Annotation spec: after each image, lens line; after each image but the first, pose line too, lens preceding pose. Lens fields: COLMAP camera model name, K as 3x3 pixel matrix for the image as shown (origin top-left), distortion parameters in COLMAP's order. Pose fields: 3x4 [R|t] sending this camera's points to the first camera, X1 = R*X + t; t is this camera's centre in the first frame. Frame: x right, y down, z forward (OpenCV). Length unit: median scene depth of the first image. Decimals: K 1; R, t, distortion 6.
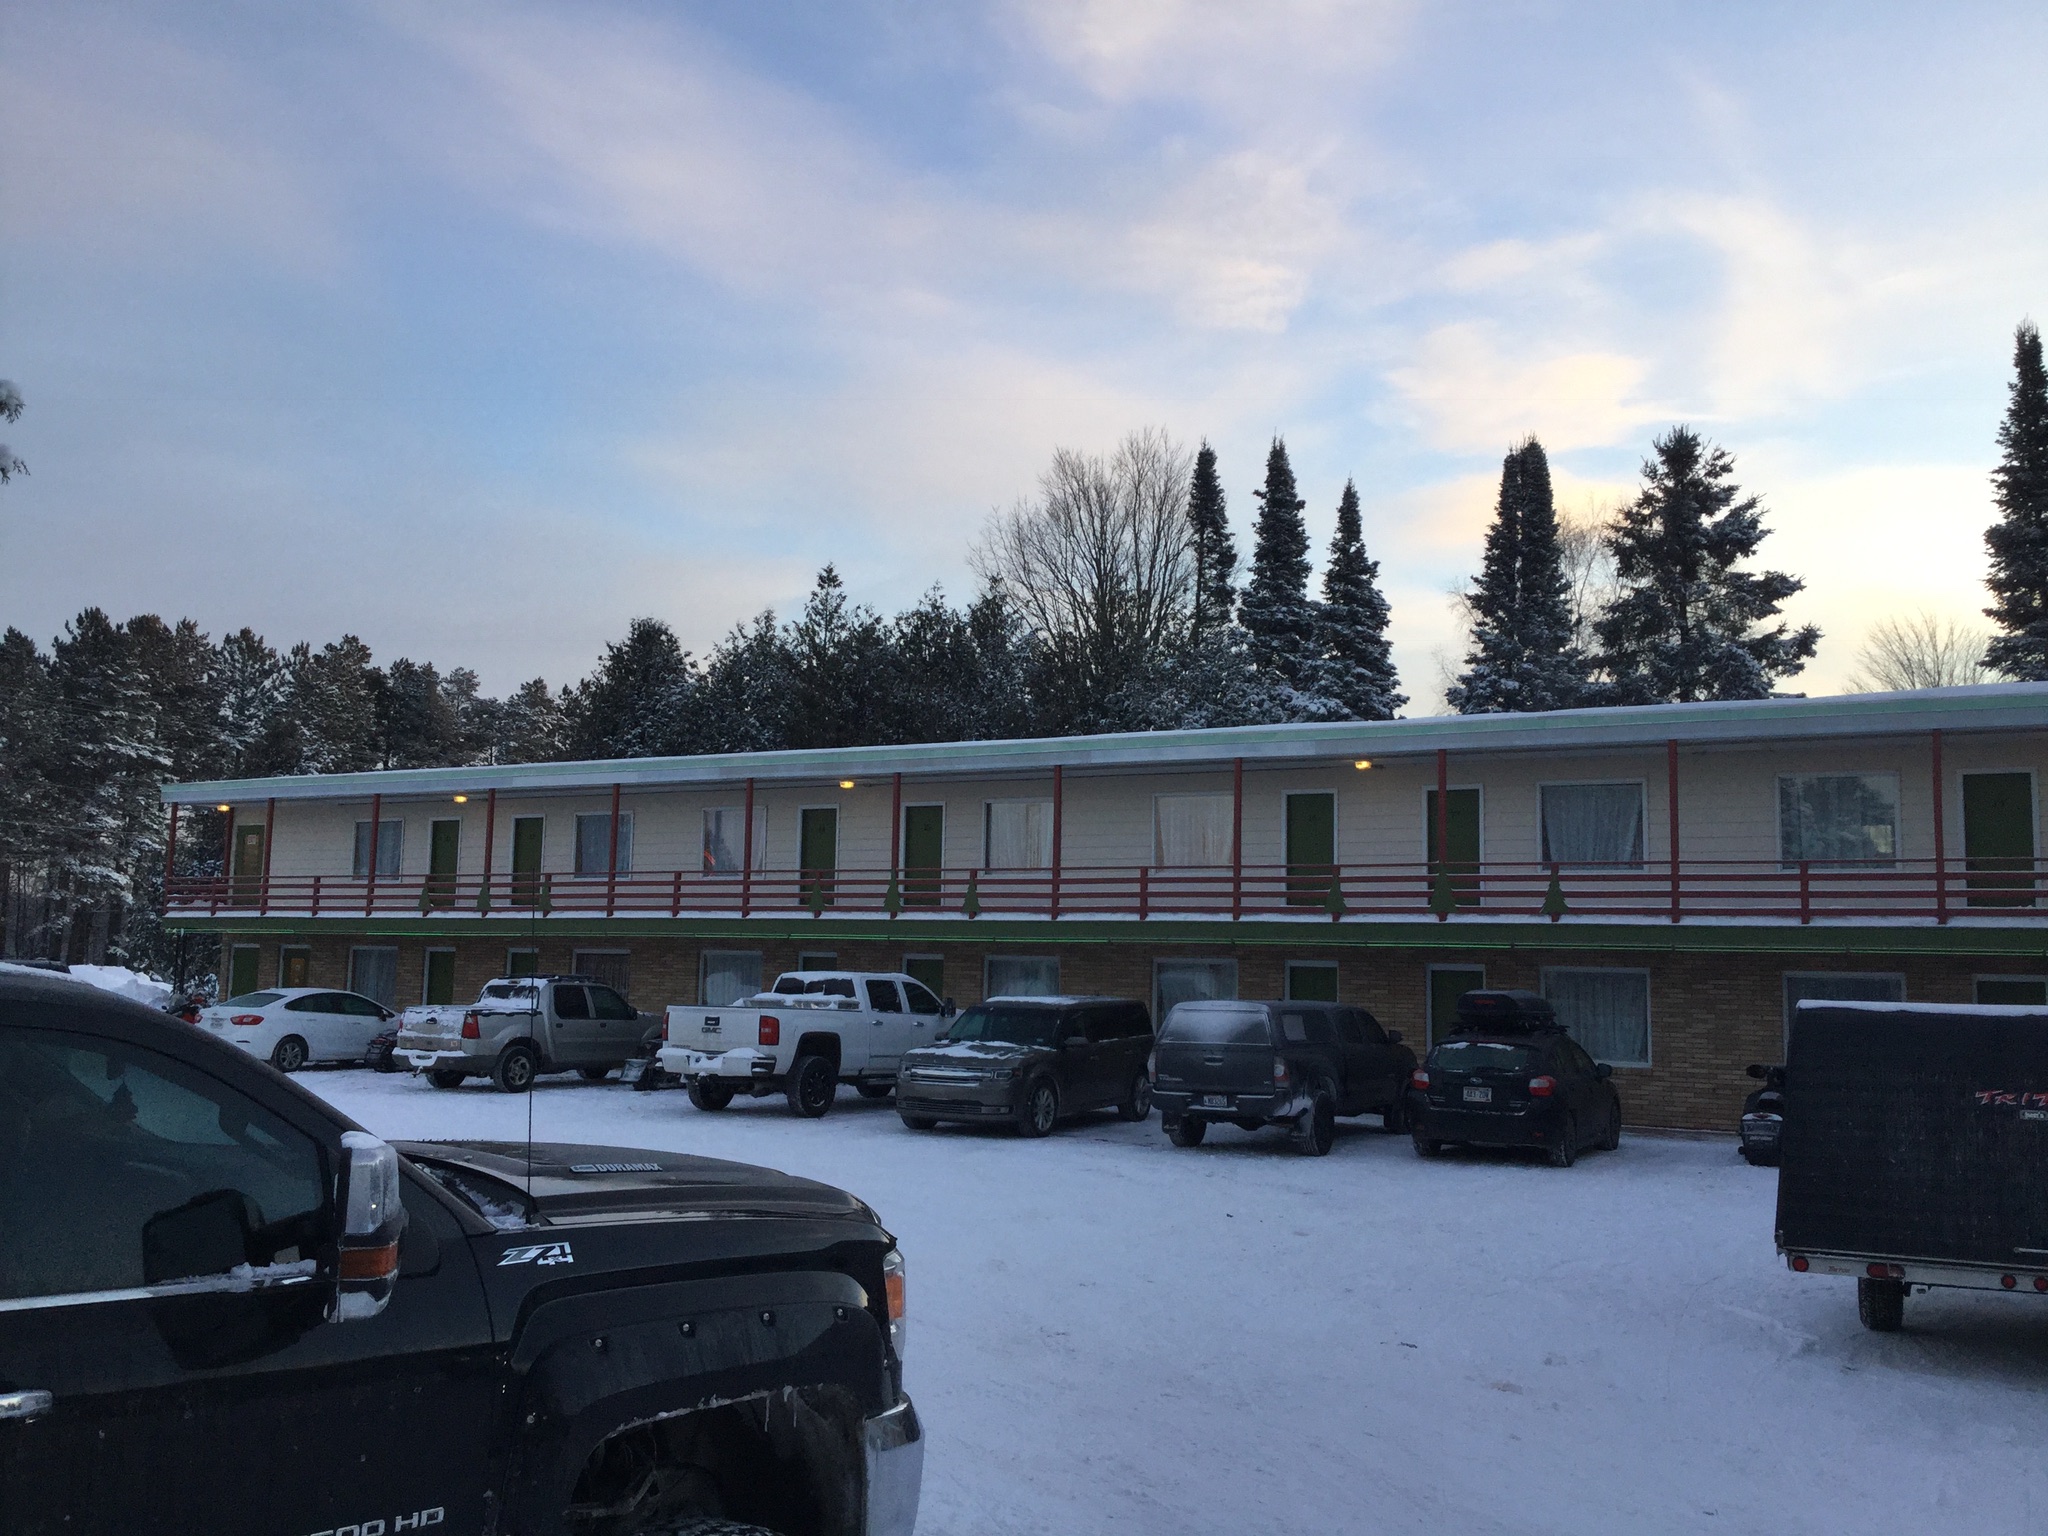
lens RADIAL K [[1862.3, 0, 1025.2], [0, 1862.3, 766.0], [0, 0, 1]] dist [0.015322, 0.000000]
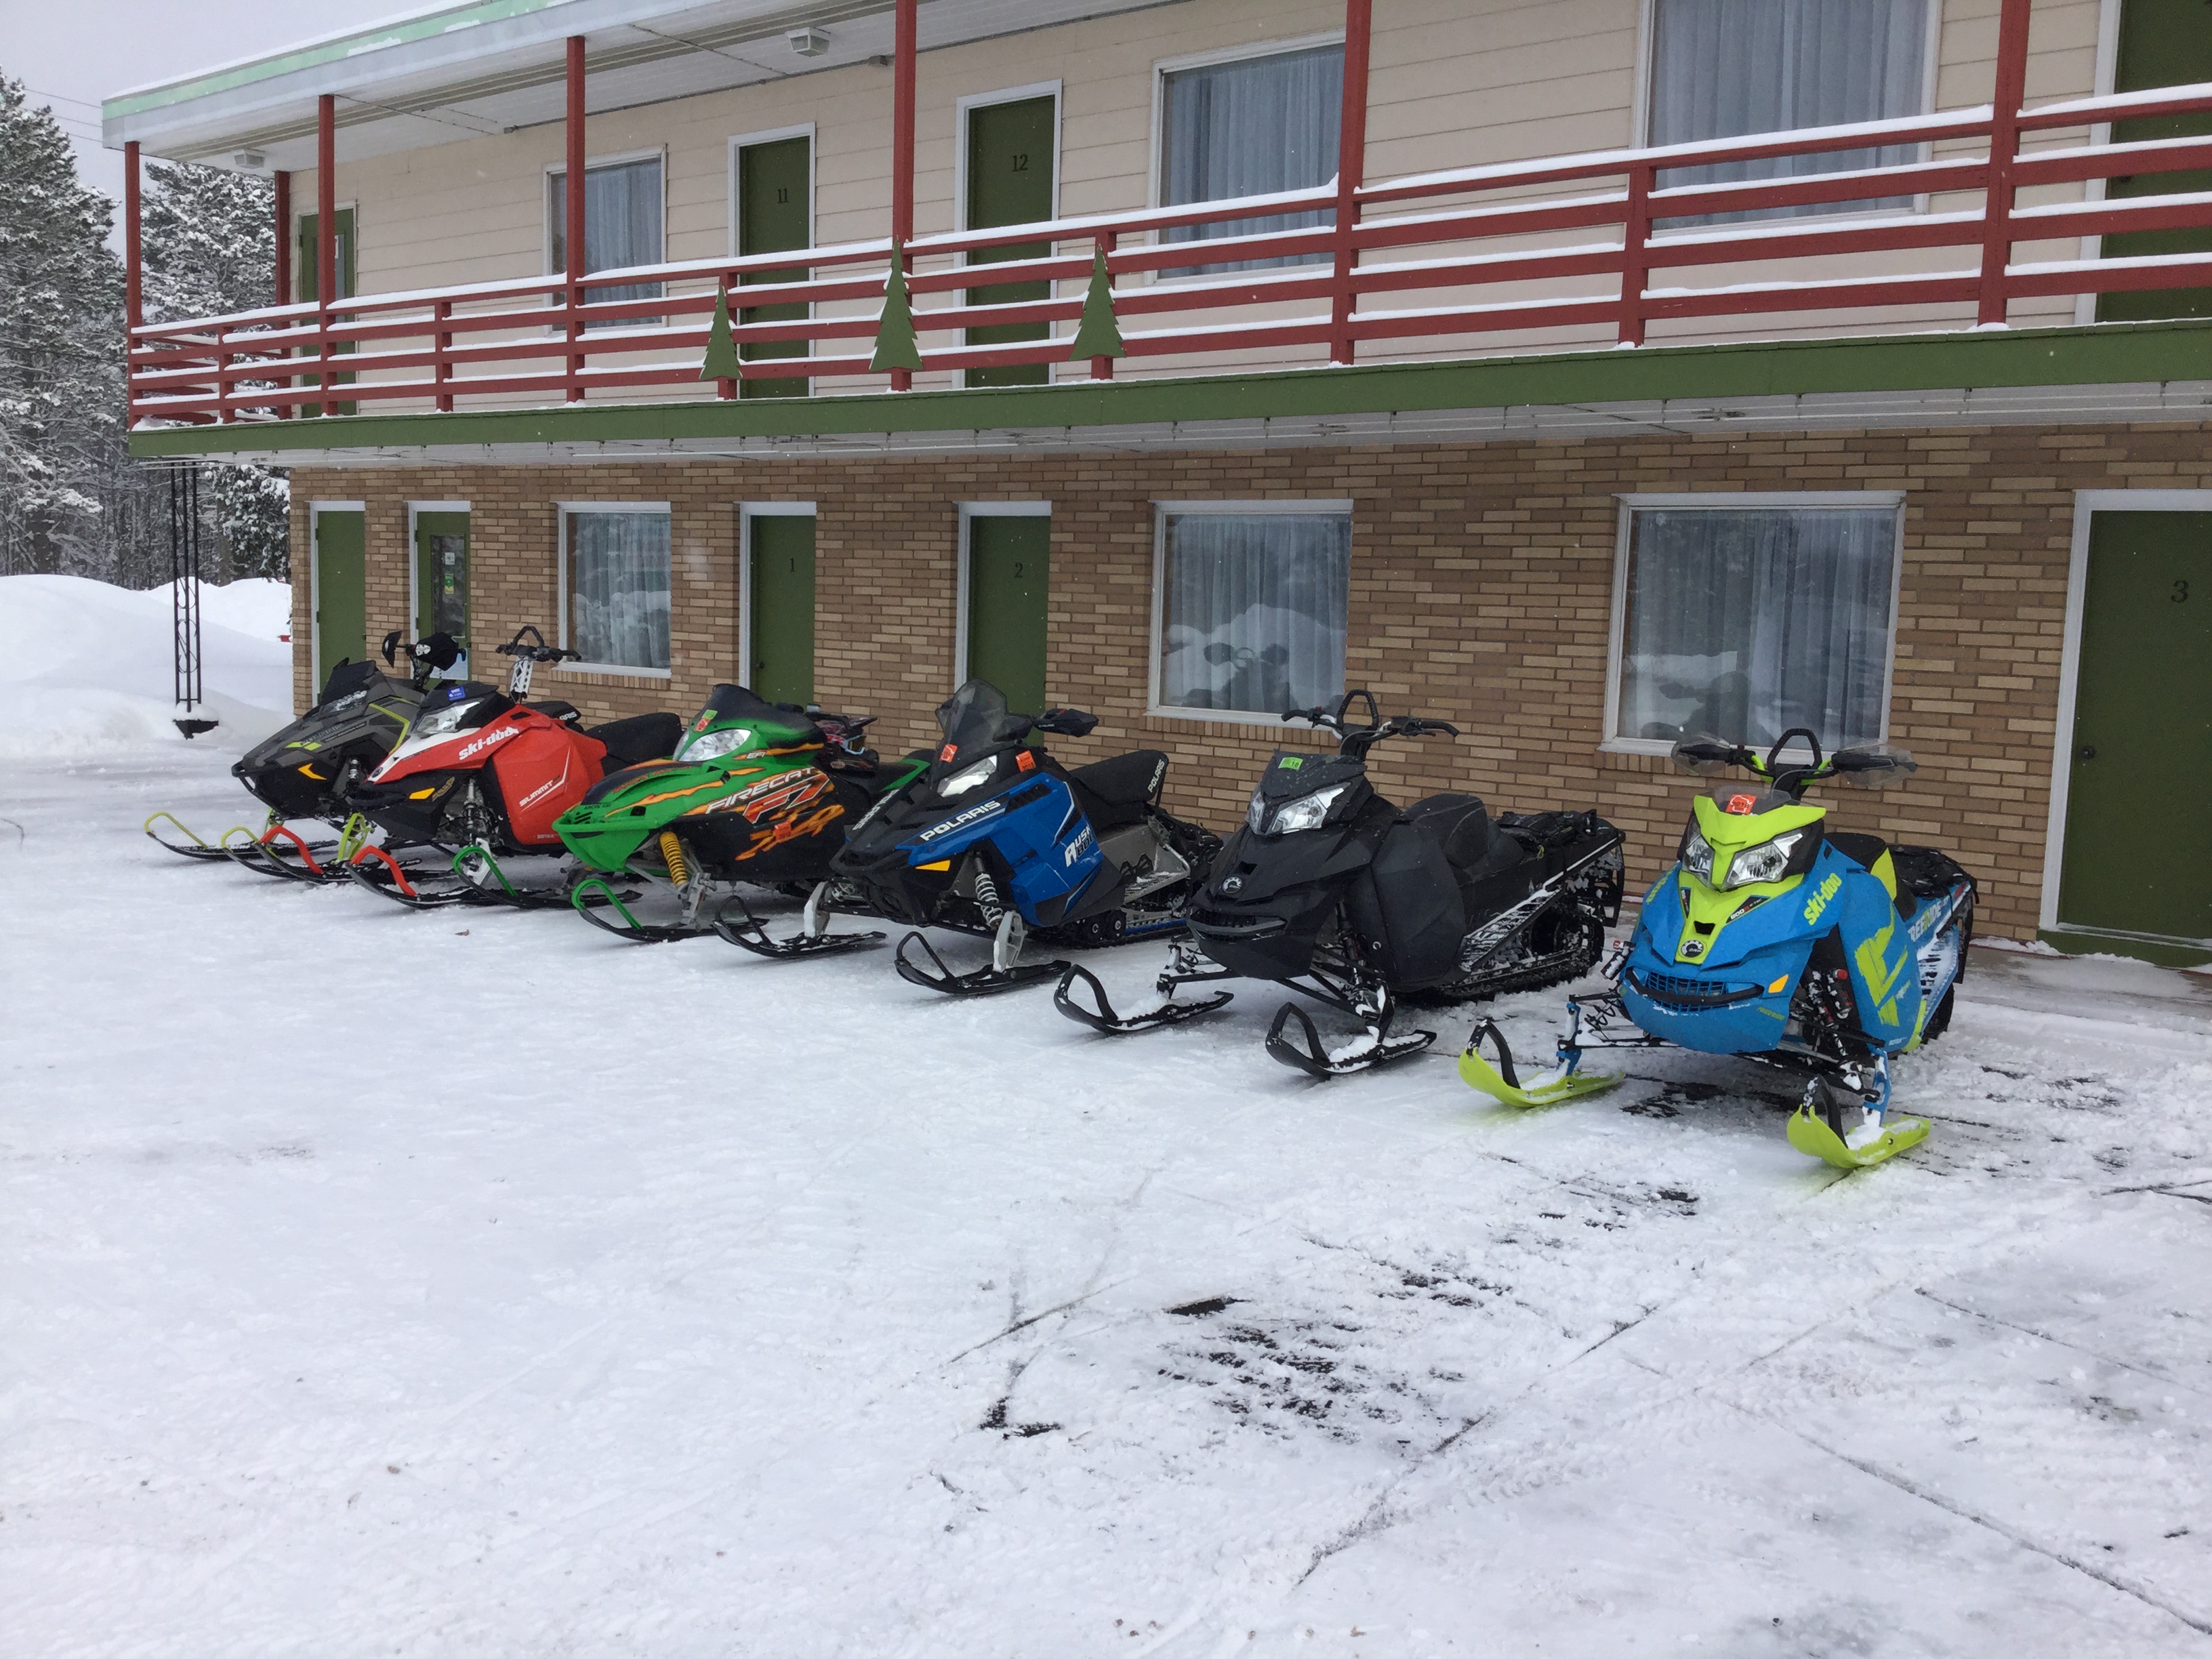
lens RADIAL K [[2011.4, 0, 1106.8], [0, 2011.4, 828.3], [0, 0, 1]] dist [0.015322, 0.000000]
pose [[0.988534, 0.027190, -0.148531, -0.189645], [0.007644, 0.973382, 0.229063, 0.070313], [0.150805, -0.227572, 0.962013, 0.617488]]
